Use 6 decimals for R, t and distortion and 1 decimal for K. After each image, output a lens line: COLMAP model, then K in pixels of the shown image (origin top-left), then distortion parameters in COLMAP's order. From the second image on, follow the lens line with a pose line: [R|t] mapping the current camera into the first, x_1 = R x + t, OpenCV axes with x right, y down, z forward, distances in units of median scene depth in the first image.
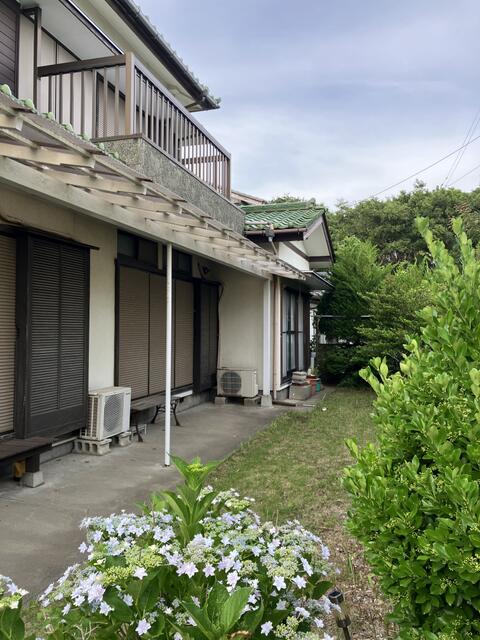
lens RADIAL K [[514.8, 0, 239.5], [0, 514.8, 318.5], [0, 0, 1]] dist [0.005517, 0.003161]
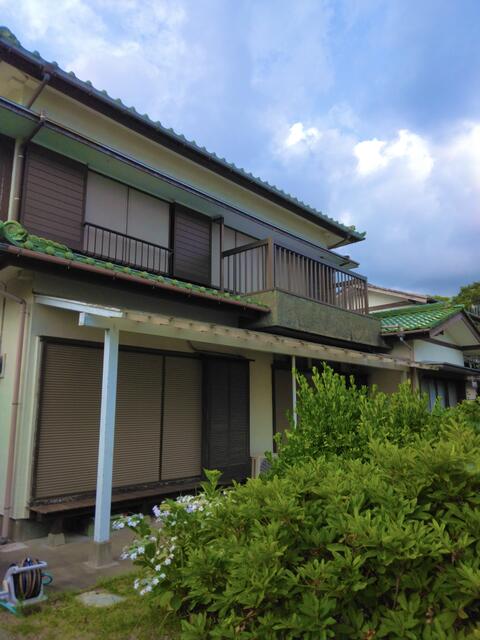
lens RADIAL K [[471.9, 0, 238.6], [0, 471.9, 315.5], [0, 0, 1]] dist [0.005764, -0.031955]
pose [[0.907596, -0.096443, -0.408617, 0.221055], [0.018337, 0.981436, -0.190914, 0.002417], [0.419444, 0.165780, 0.892516, -0.254523]]
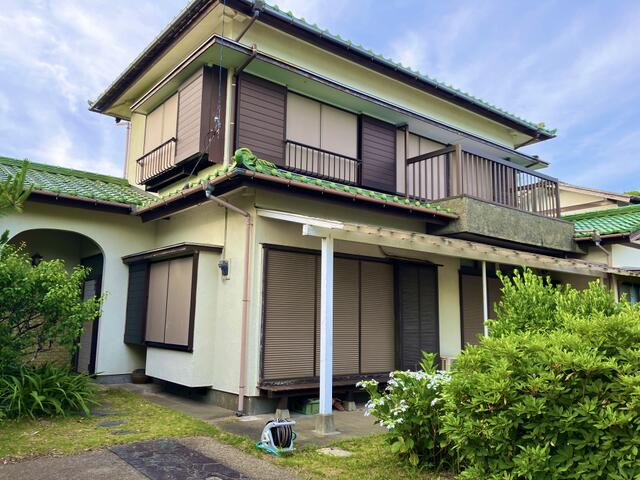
lens RADIAL K [[514.8, 0, 316.5], [0, 514.8, 237.3], [0, 0, 1]] dist [0.005517, 0.003161]
pose [[0.823189, -0.088405, -0.560842, 0.246003], [0.000193, 0.987847, -0.155430, 0.021716], [0.567767, 0.127840, 0.813202, -0.431220]]
